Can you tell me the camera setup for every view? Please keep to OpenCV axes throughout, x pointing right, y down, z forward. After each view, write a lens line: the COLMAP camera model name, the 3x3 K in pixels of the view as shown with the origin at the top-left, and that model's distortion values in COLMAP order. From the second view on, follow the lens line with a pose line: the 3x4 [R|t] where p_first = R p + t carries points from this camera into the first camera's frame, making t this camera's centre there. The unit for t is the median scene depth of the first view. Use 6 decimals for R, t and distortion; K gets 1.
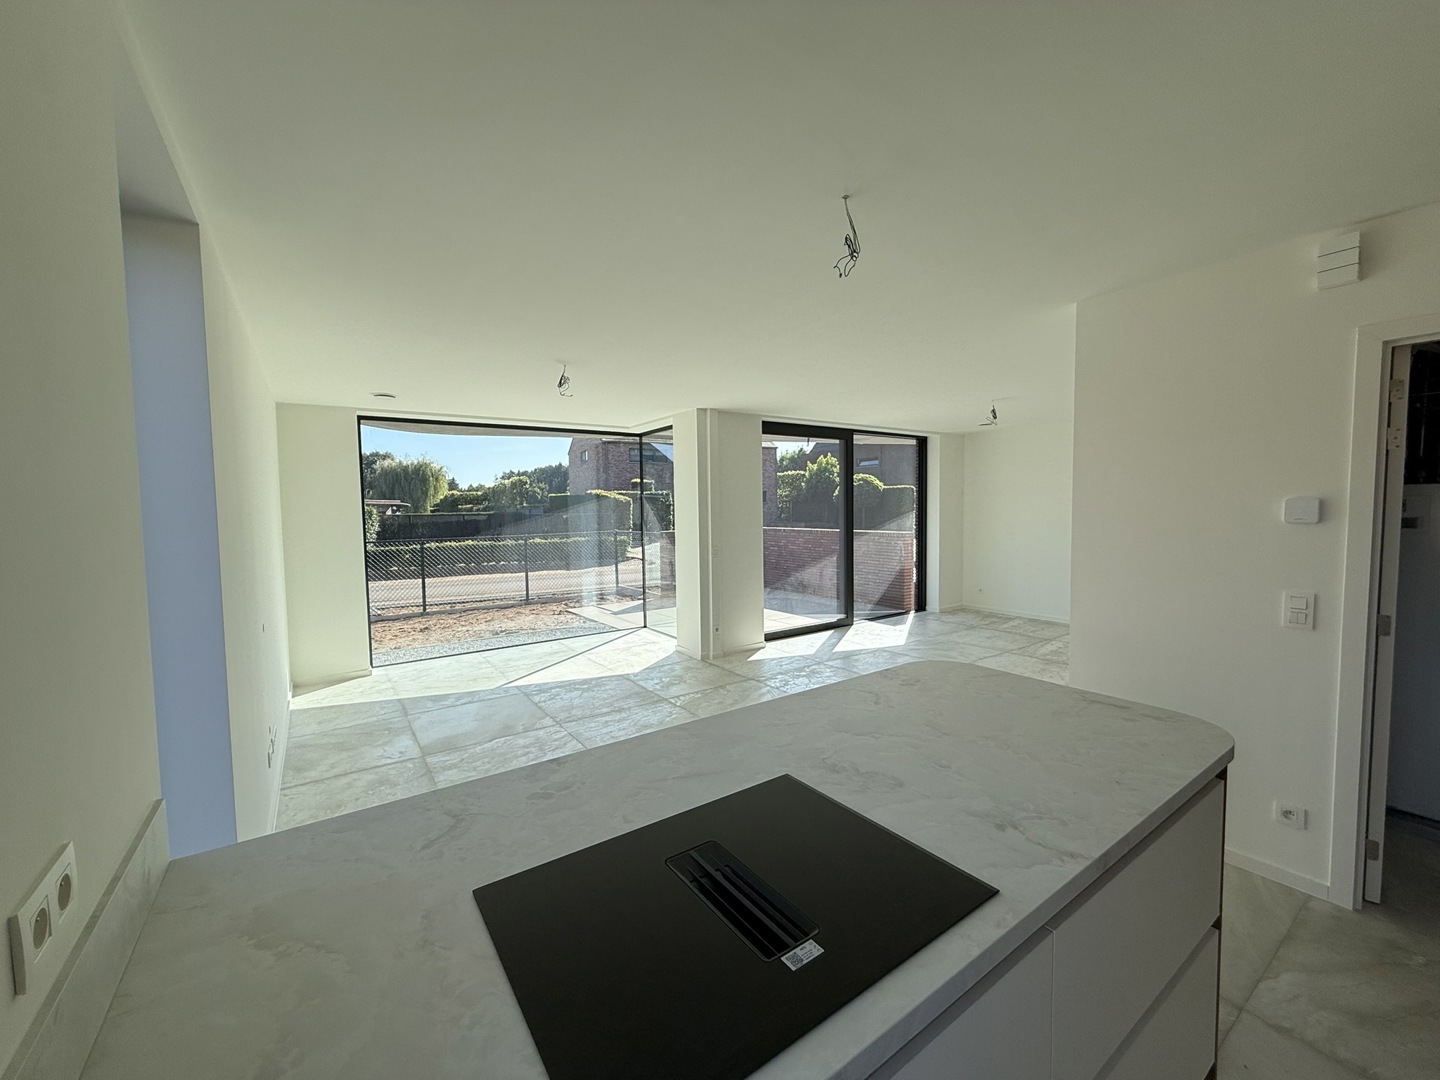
lens RADIAL K [[575.8, 0, 715.2], [0, 575.8, 537.7], [0, 0, 1]] dist [0.000331, -0.000121]
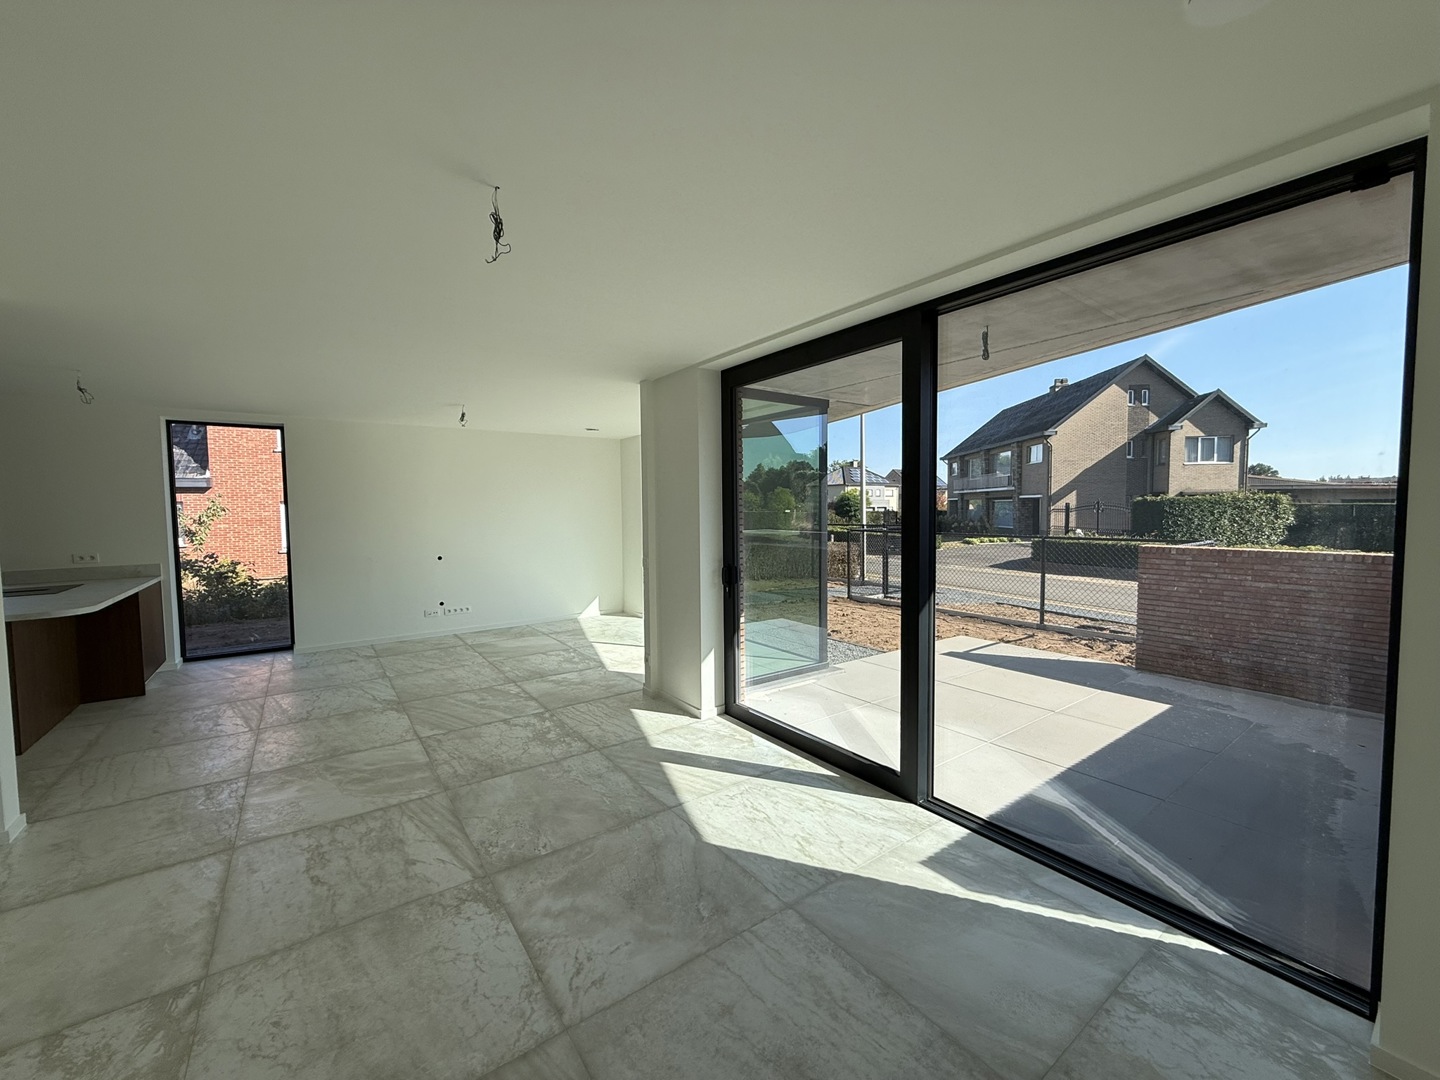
lens RADIAL K [[575.8, 0, 715.2], [0, 575.8, 537.7], [0, 0, 1]] dist [0.000331, -0.000121]
pose [[0.017992, 0.067908, -0.997529, 0.895133], [-0.047029, 0.996644, 0.067000, -0.073868], [0.998731, 0.045707, 0.021125, 1.223010]]
